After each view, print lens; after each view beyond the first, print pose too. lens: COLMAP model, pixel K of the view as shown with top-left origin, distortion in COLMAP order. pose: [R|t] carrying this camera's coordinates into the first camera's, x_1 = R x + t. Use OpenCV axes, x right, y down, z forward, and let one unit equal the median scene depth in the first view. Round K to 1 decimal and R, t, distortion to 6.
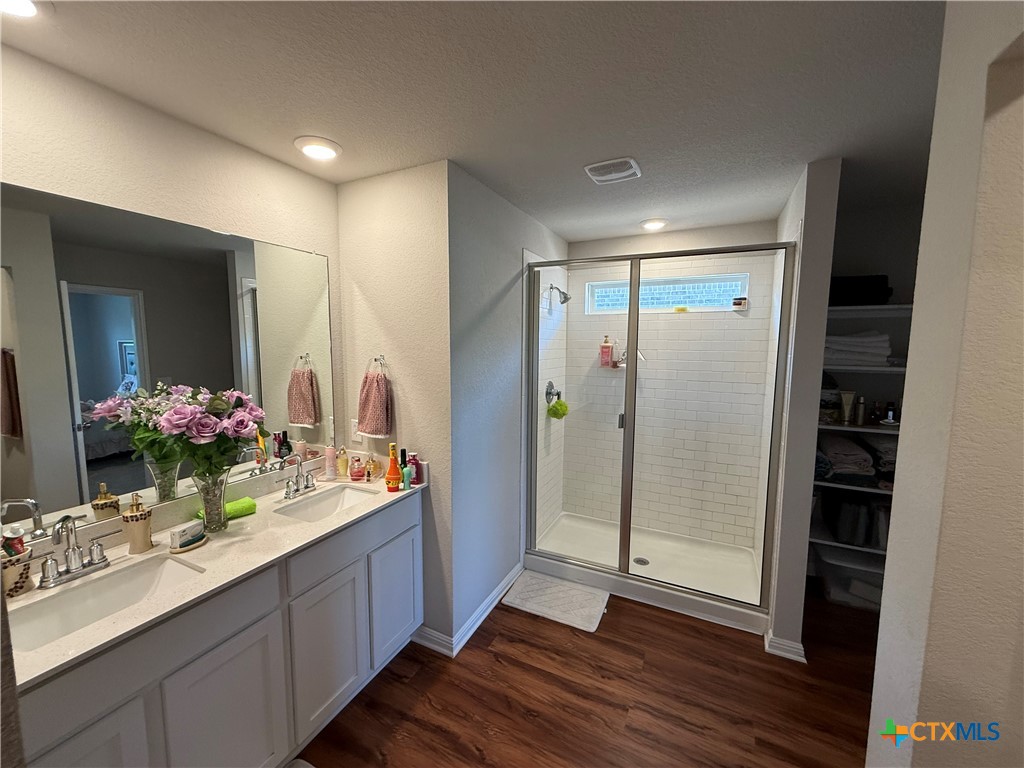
lens RADIAL K [[407.1, 0, 515.6], [0, 407.1, 383.0], [0, 0, 1]] dist [0.001089, -0.000314]
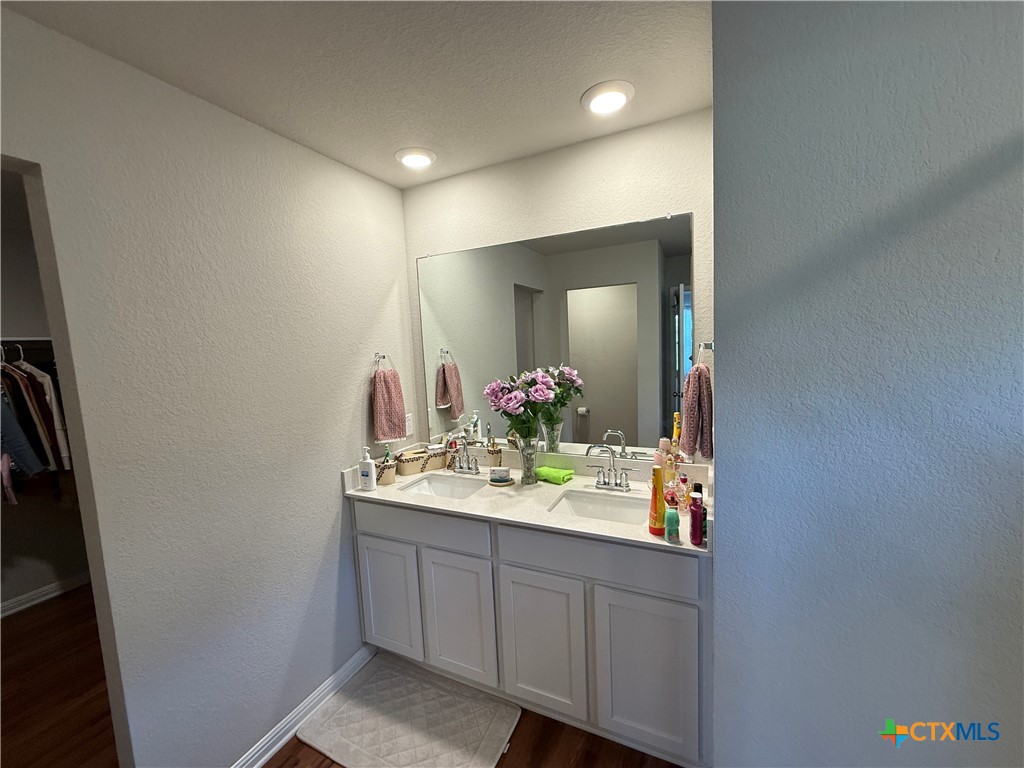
lens RADIAL K [[407.1, 0, 511.6], [0, 407.1, 384.1], [0, 0, 1]] dist [0.001089, -0.000314]
pose [[0.016810, 0.125158, -0.991994, 0.509944], [-0.047767, 0.991102, 0.124236, -0.111661], [0.998717, 0.045296, 0.022639, 0.879045]]
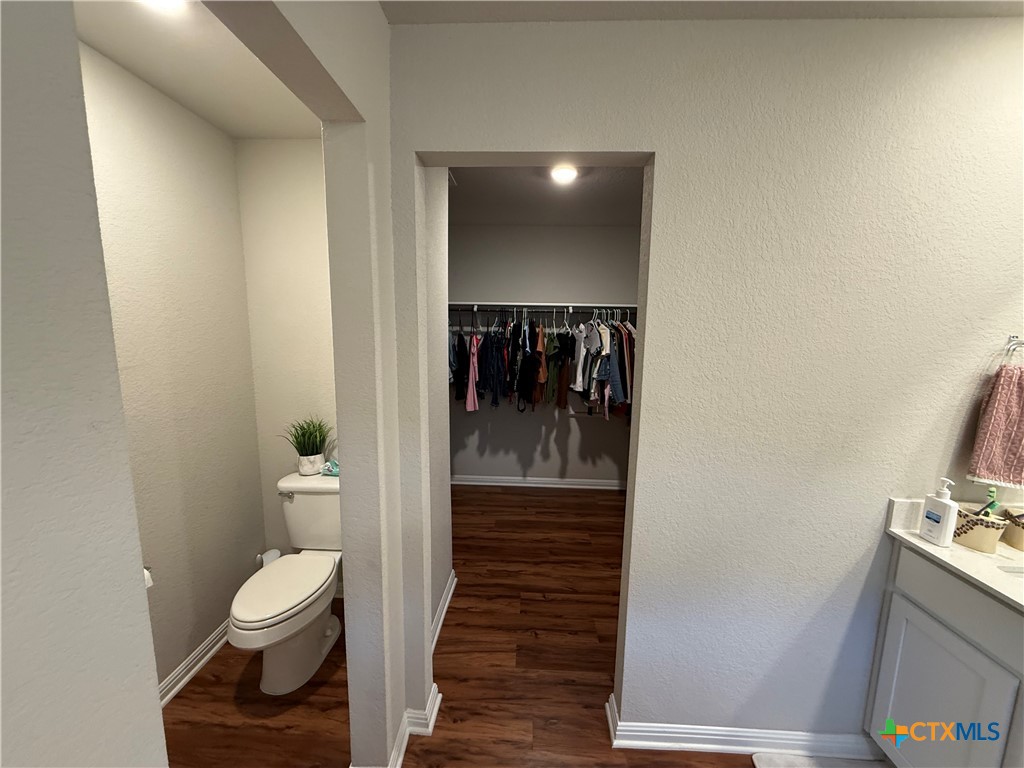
lens RADIAL K [[407.1, 0, 507.8], [0, 407.1, 383.3], [0, 0, 1]] dist [0.001089, -0.000314]
pose [[-0.917590, 0.064616, -0.392241, 0.411768], [-0.032821, 0.971018, 0.236742, -0.094996], [0.396170, 0.230106, -0.888876, 0.812008]]
